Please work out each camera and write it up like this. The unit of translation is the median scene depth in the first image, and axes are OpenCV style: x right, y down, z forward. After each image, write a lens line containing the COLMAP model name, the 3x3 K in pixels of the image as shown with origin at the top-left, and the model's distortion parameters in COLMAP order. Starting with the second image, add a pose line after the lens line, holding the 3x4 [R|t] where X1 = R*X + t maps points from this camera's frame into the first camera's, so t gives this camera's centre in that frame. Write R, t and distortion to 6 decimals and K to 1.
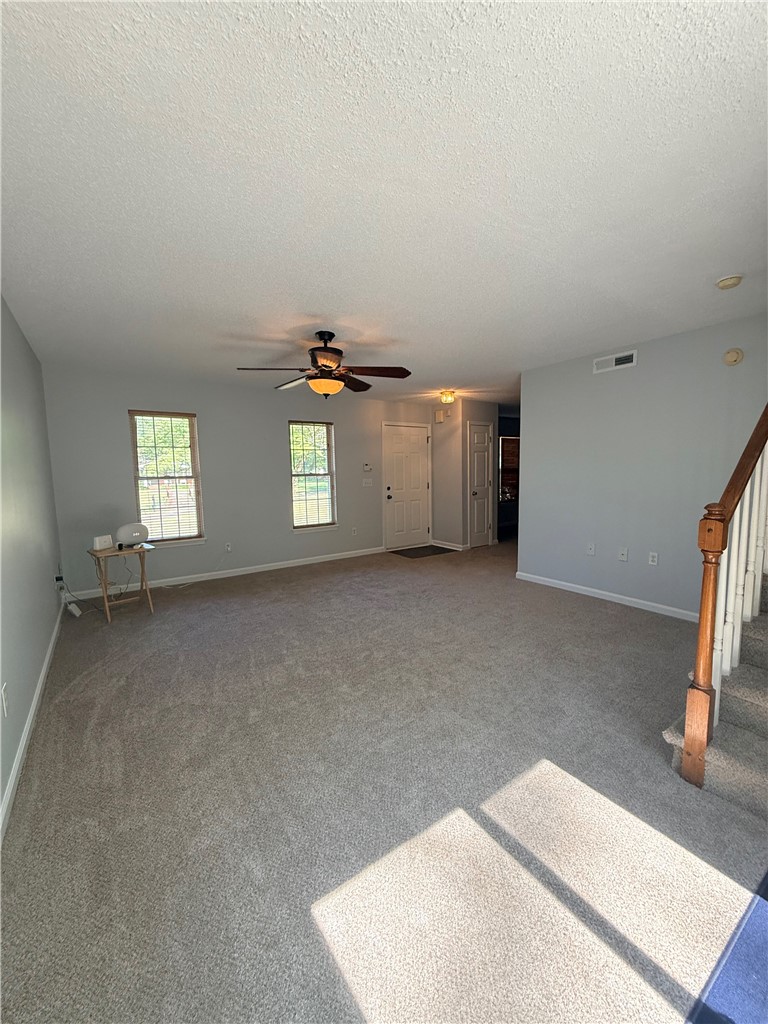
lens RADIAL K [[408.9, 0, 382.9], [0, 408.9, 508.9], [0, 0, 1]] dist [0.003080, 0.000882]
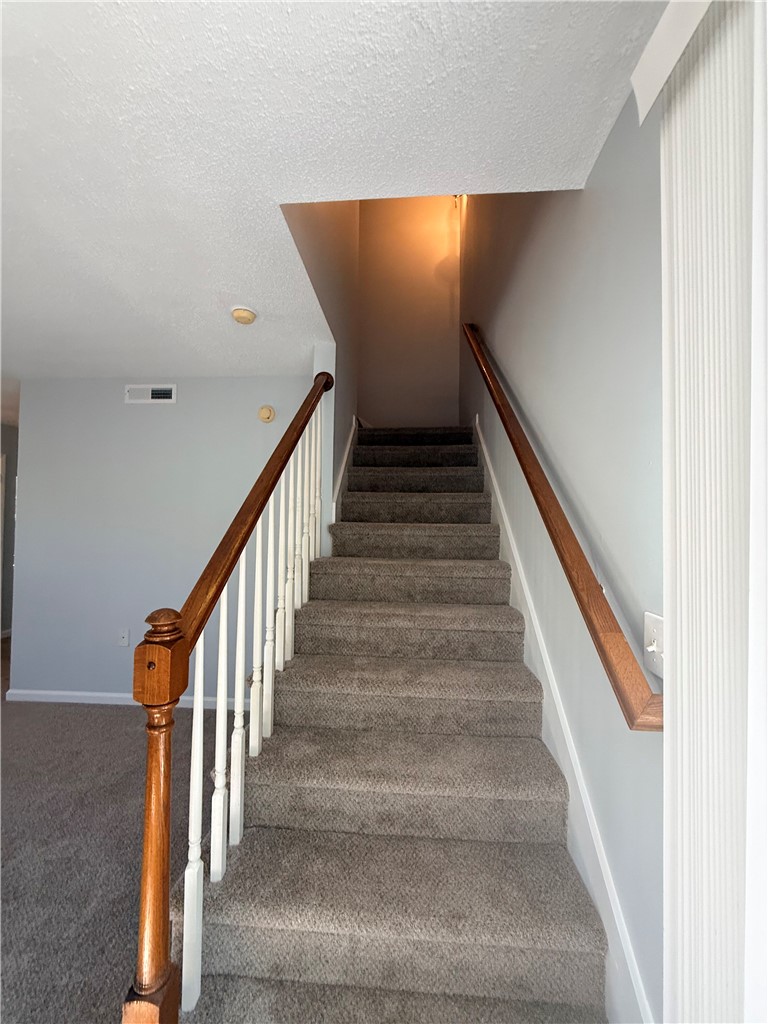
lens RADIAL K [[408.9, 0, 384.1], [0, 408.9, 506.4], [0, 0, 1]] dist [0.003080, 0.000882]
pose [[0.624781, 0.052739, 0.779017, 0.286715], [0.053682, 0.992454, -0.110242, -0.036965], [-0.778952, 0.110696, 0.617235, 0.218558]]
